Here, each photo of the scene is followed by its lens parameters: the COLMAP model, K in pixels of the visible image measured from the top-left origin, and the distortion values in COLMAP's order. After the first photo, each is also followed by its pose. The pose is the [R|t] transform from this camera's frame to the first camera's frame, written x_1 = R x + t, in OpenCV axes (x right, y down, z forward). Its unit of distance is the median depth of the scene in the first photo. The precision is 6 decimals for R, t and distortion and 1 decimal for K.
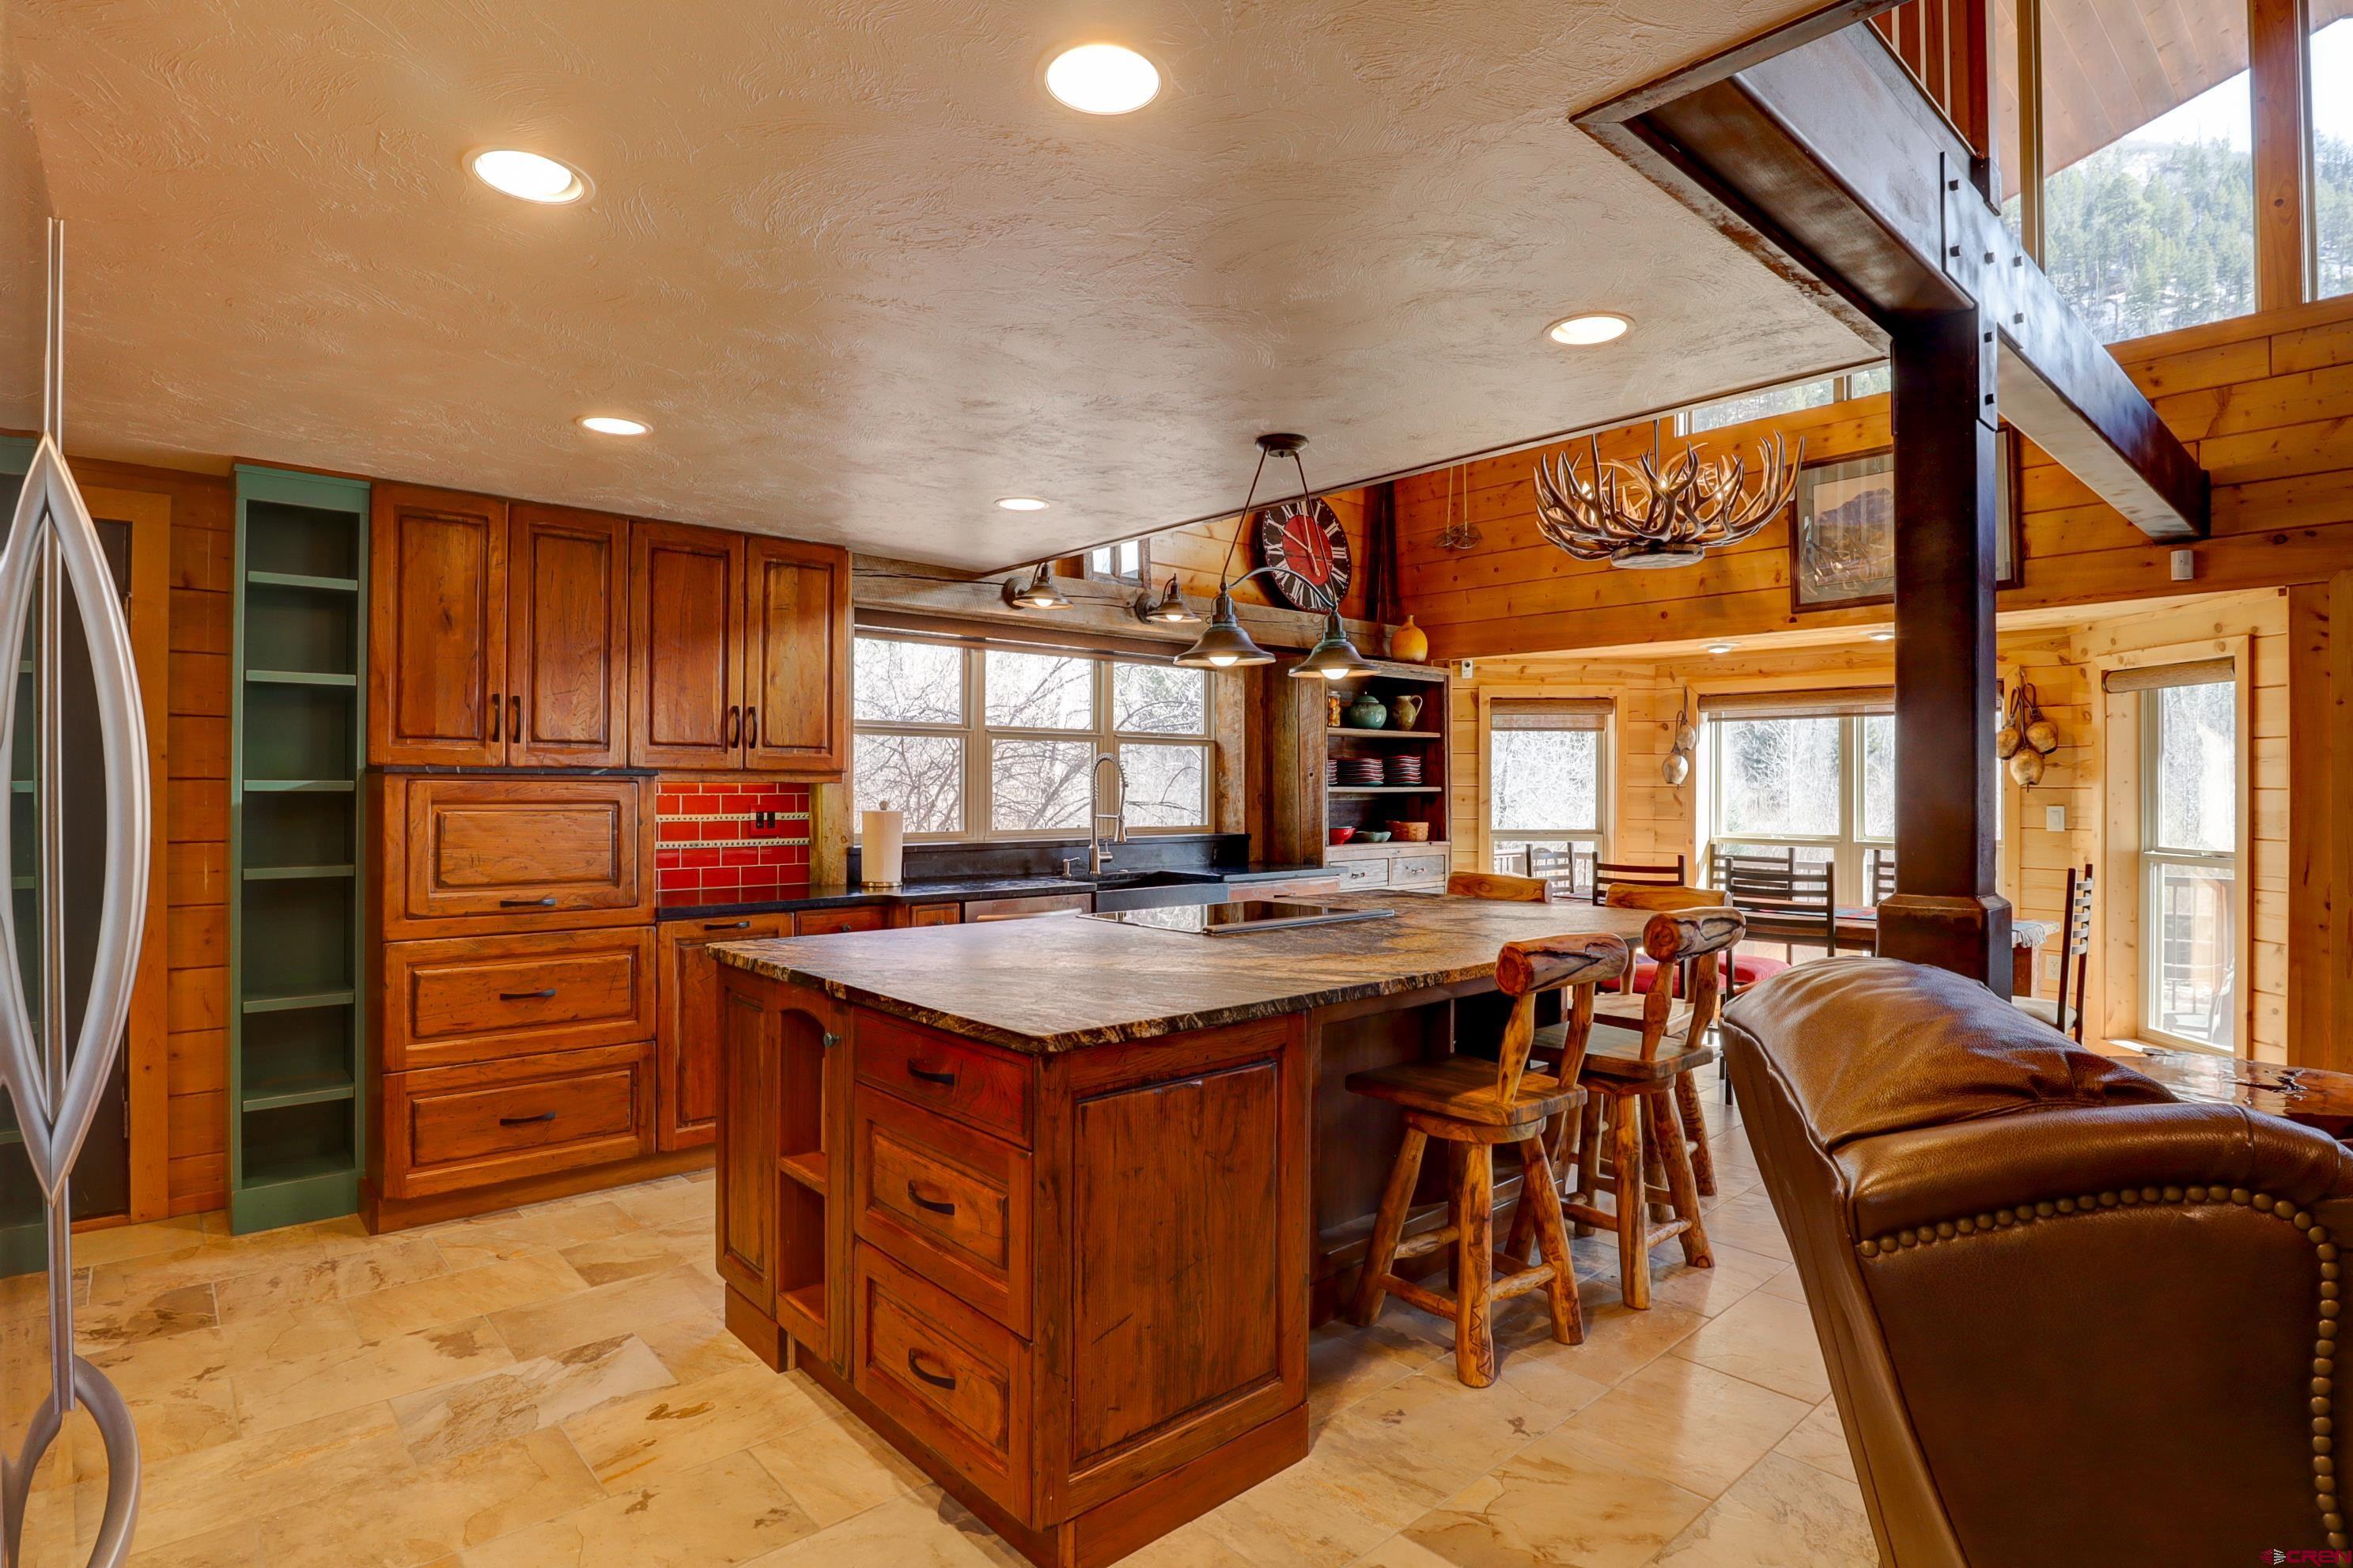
lens RADIAL K [[1197.0, 0, 1179.2], [0, 1197.0, 783.4], [0, 0, 1]] dist [-0.042241, 0.010109]
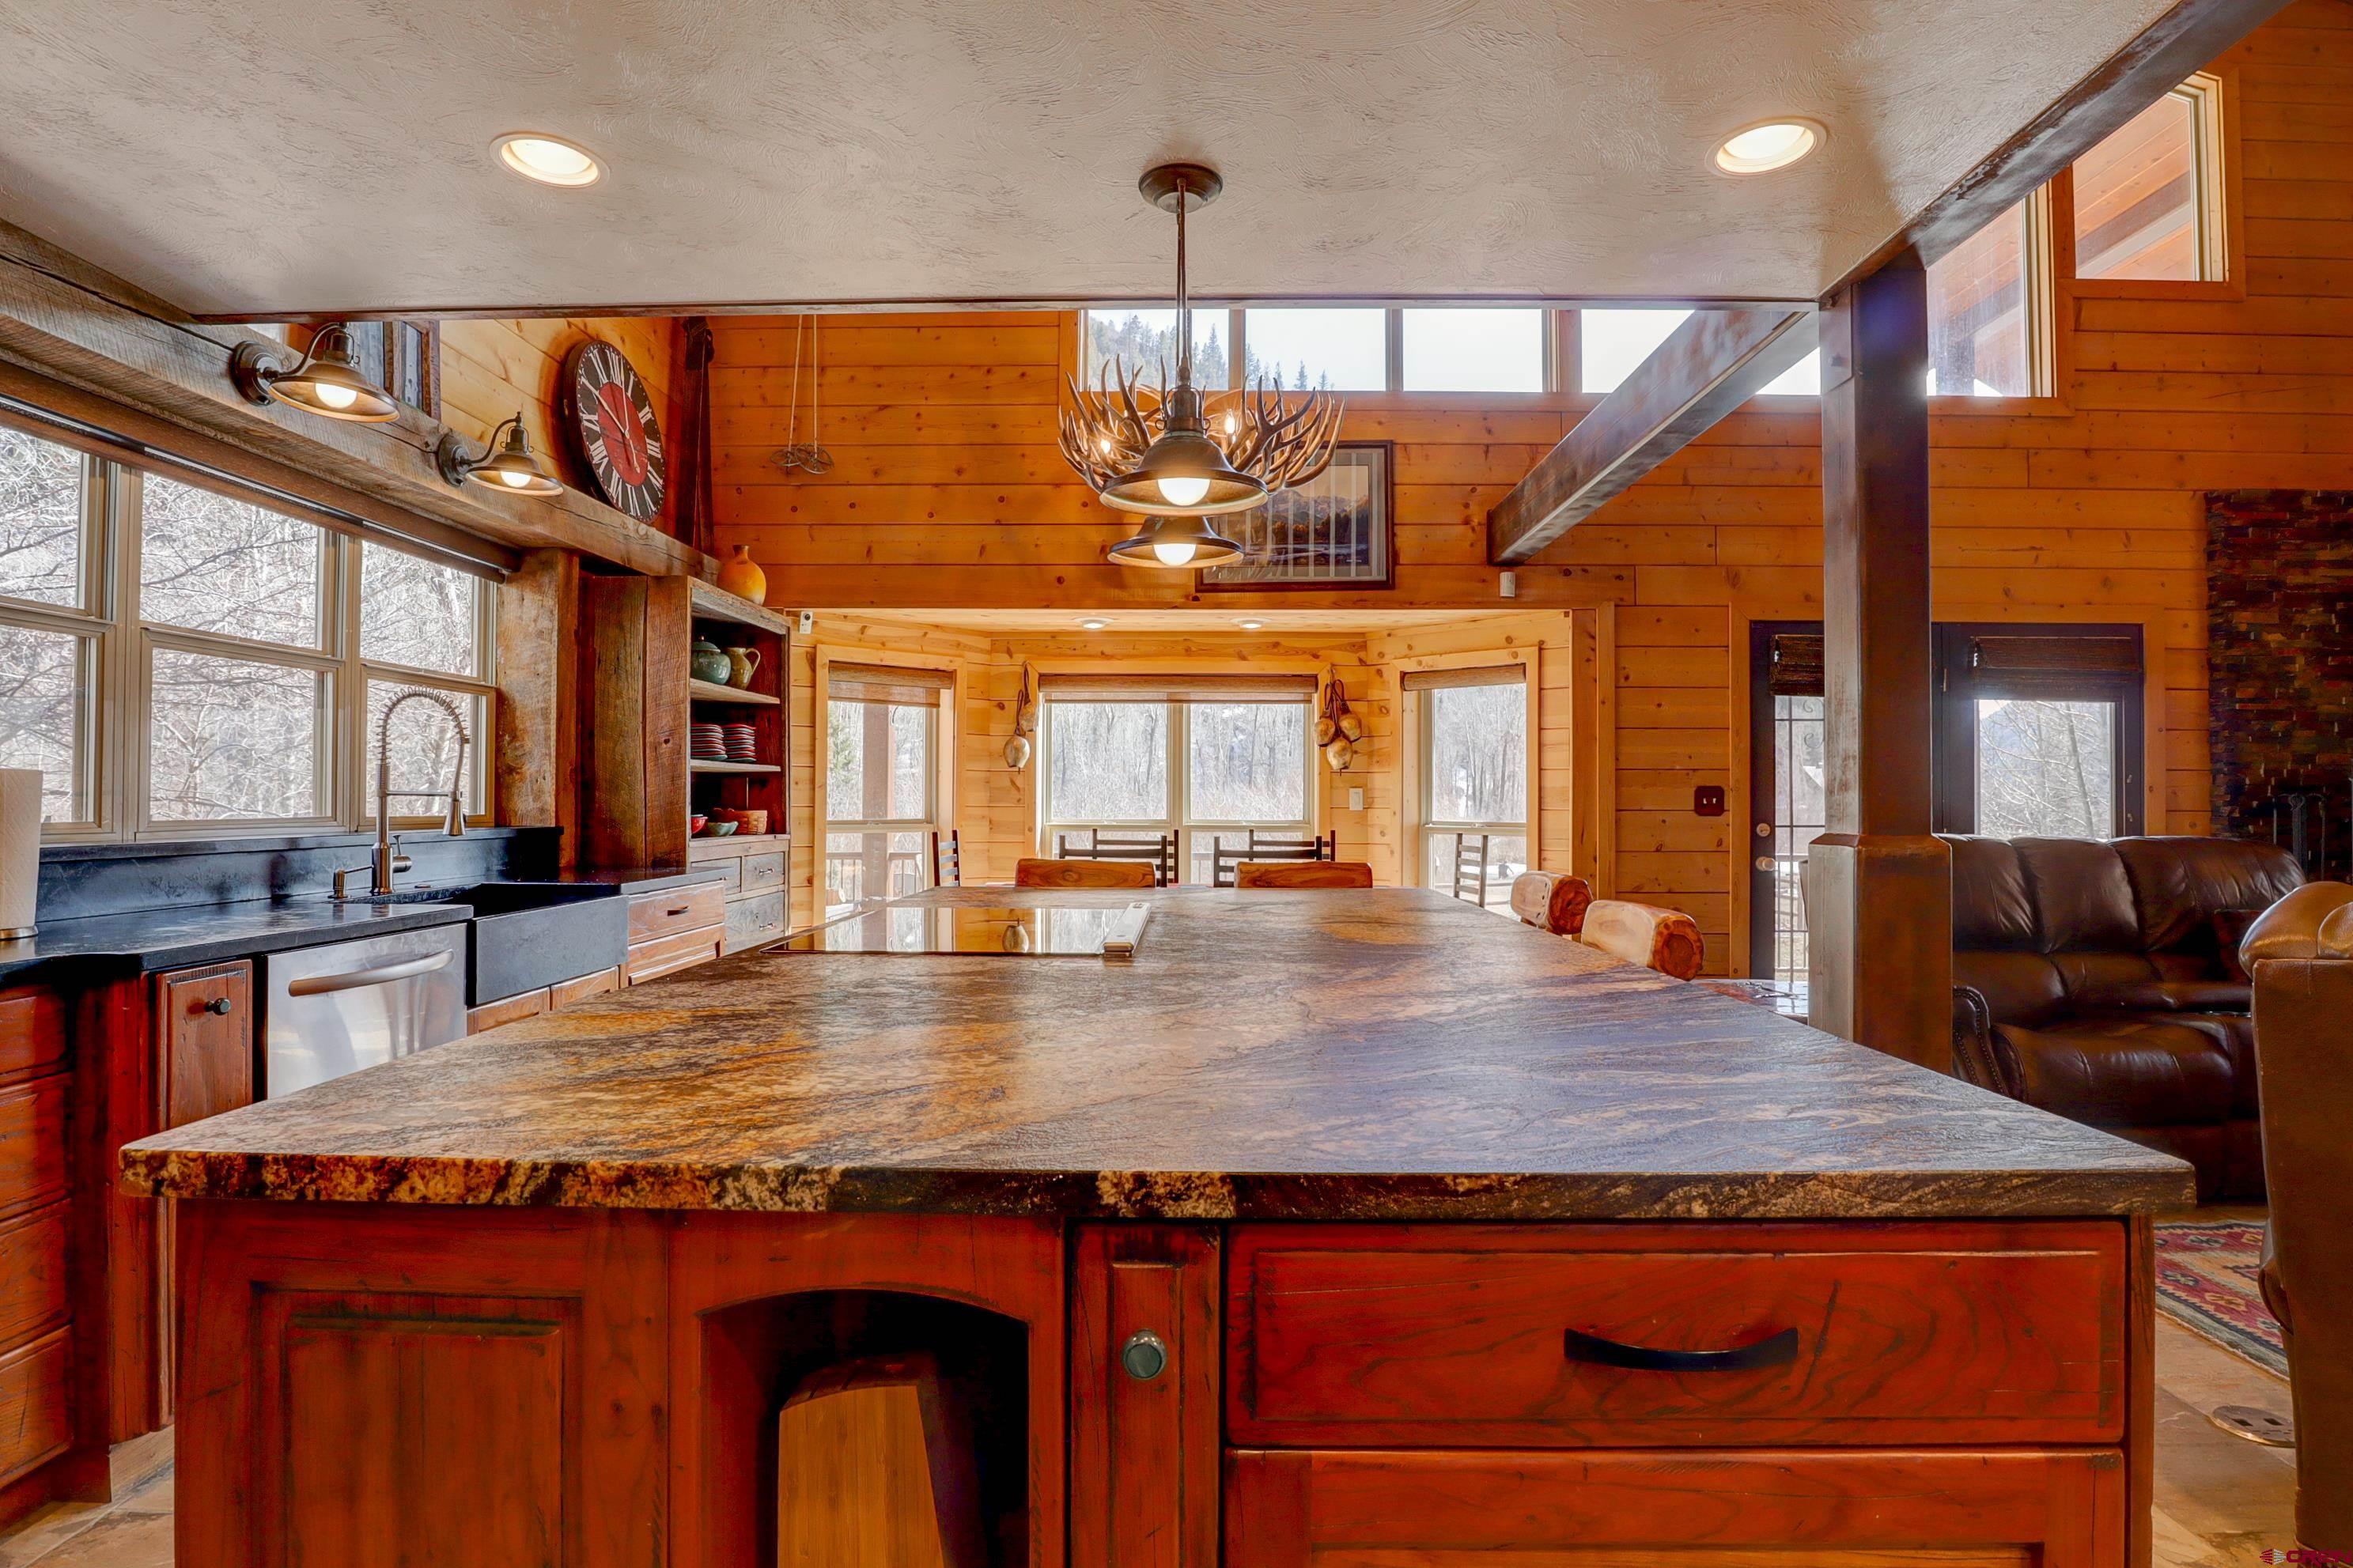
lens RADIAL K [[1197.0, 0, 1178.9], [0, 1197.0, 779.5], [0, 0, 1]] dist [-0.042241, 0.010109]
pose [[0.680876, 0.011802, 0.732304, -0.249666], [-0.002714, 0.999904, -0.013591, 0.030076], [-0.732394, 0.007267, 0.680843, 0.366782]]
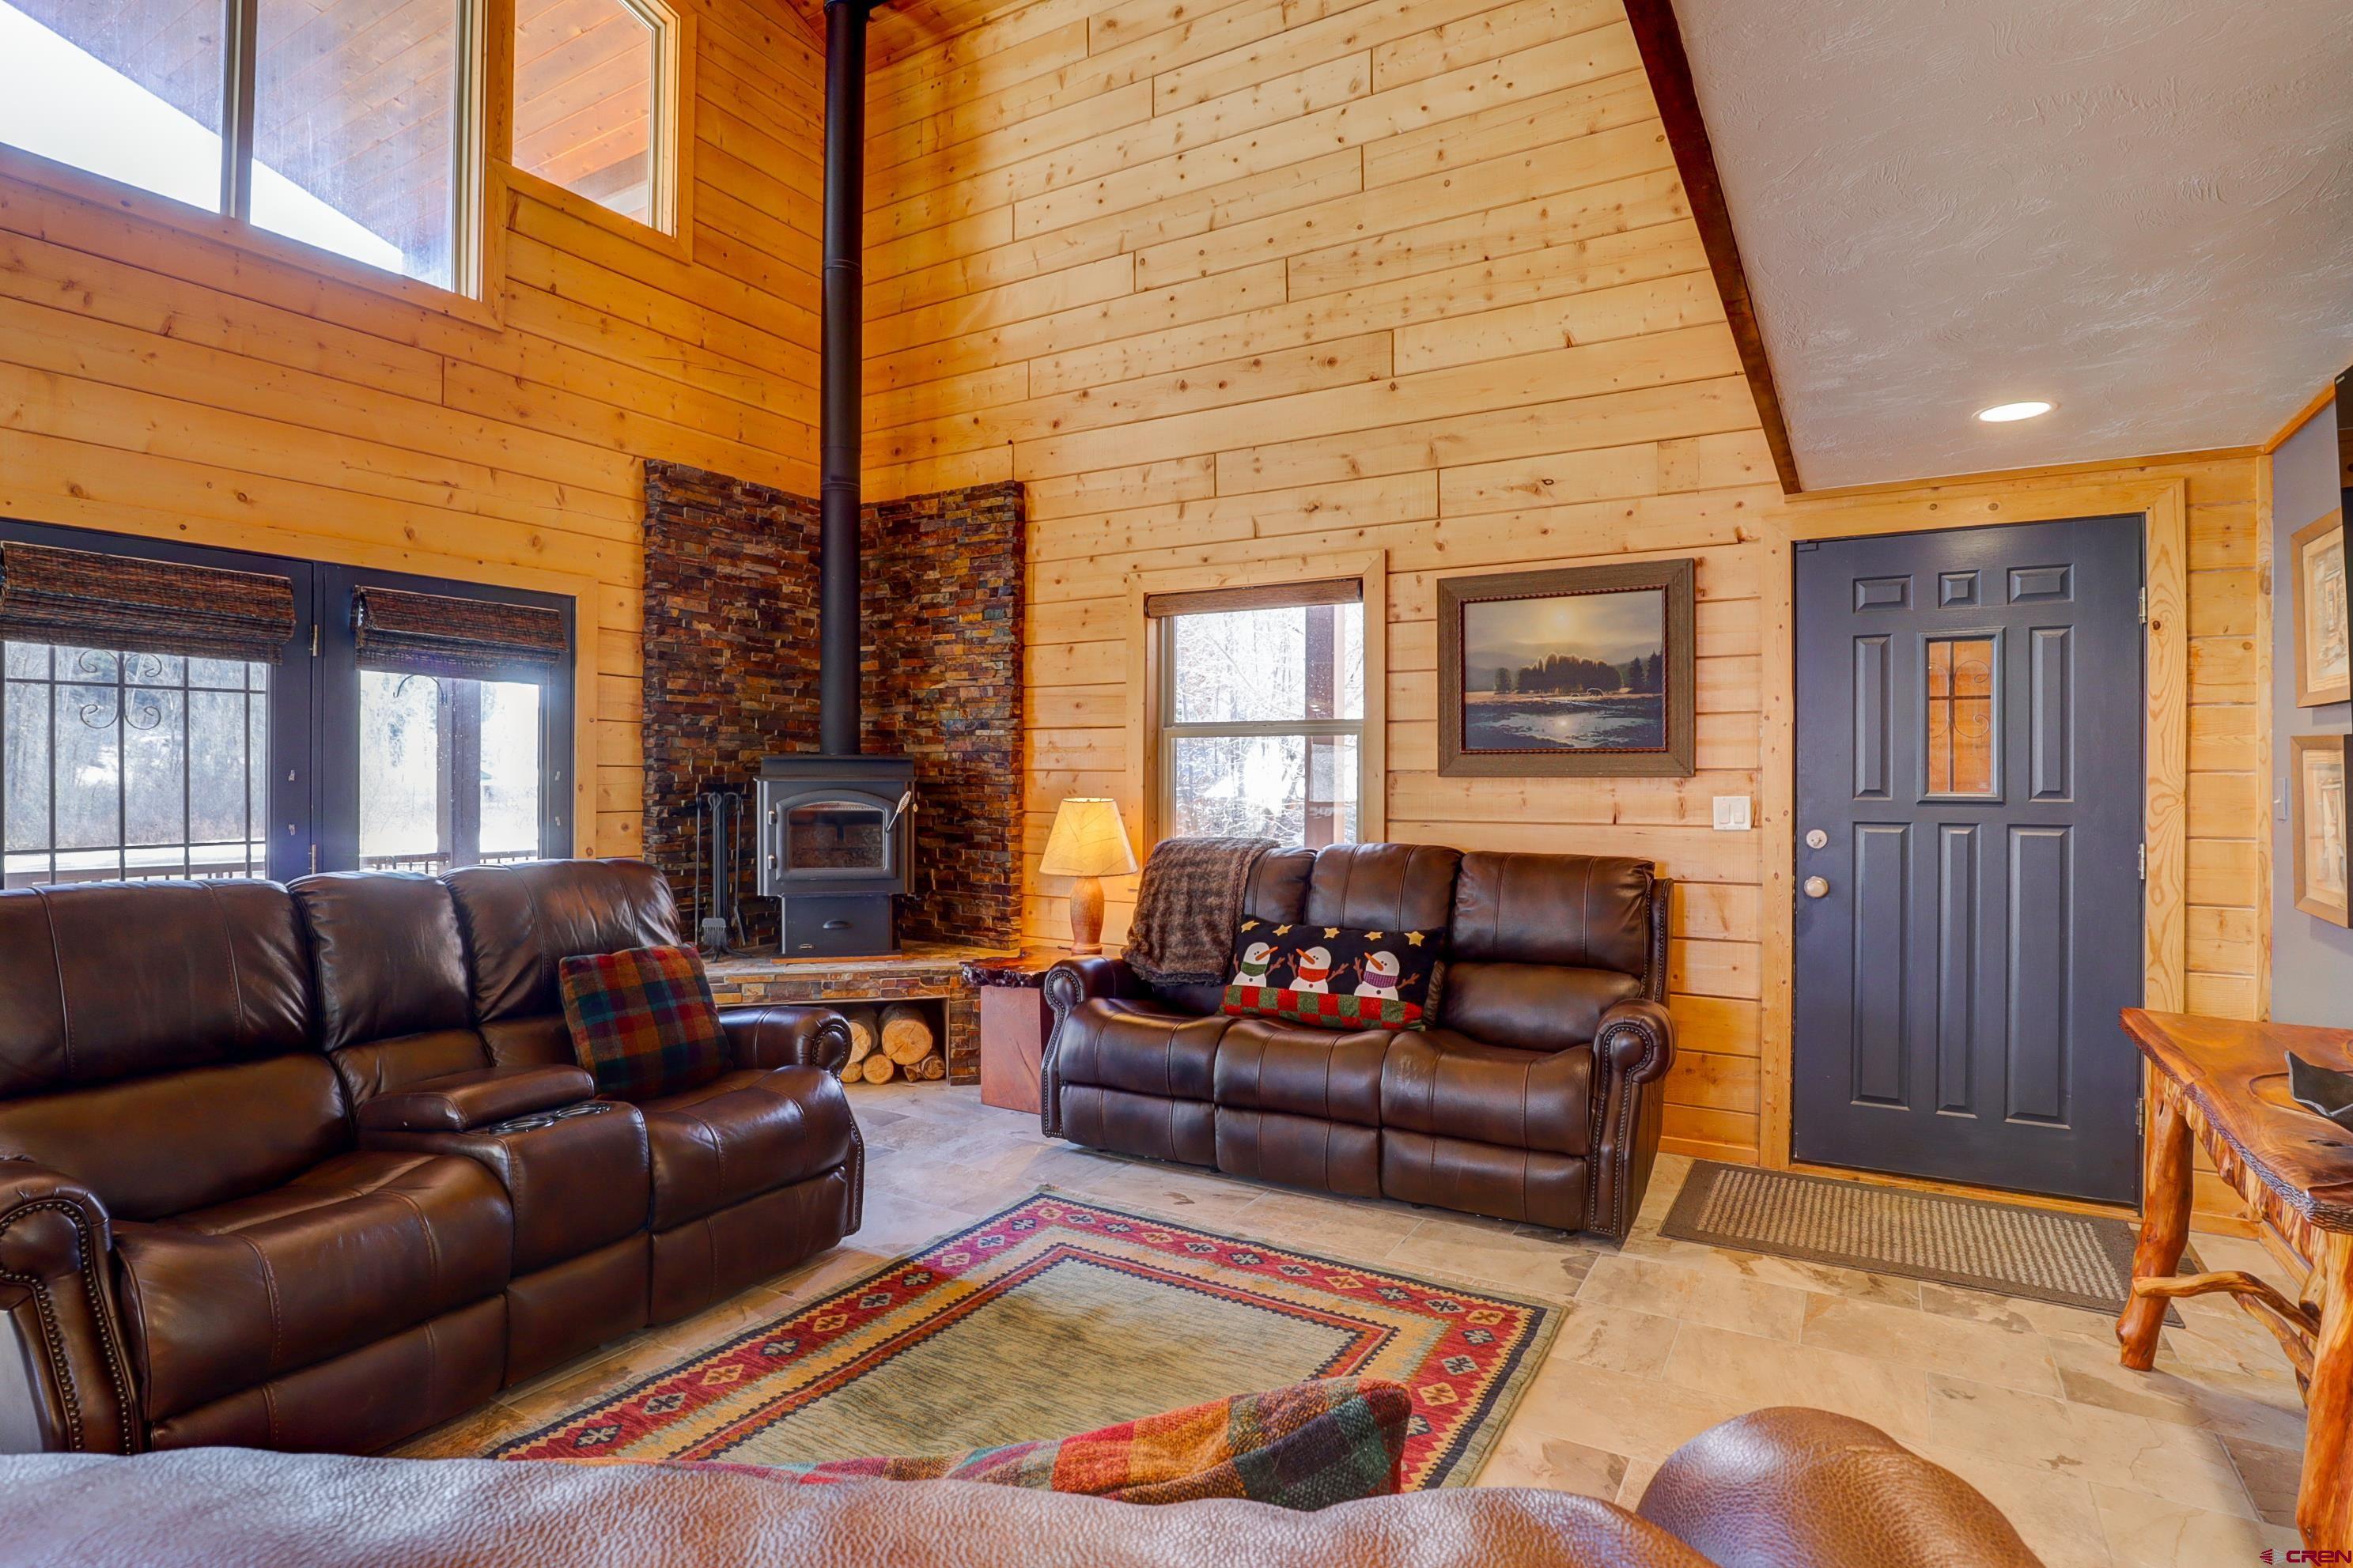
lens RADIAL K [[1197.0, 0, 1176.4], [0, 1197.0, 780.0], [0, 0, 1]] dist [-0.042241, 0.010109]
pose [[-0.298272, -0.008637, 0.954442, 0.107588], [-0.007071, 0.999952, 0.006839, 0.005341], [-0.954455, -0.004709, -0.298319, 0.268713]]
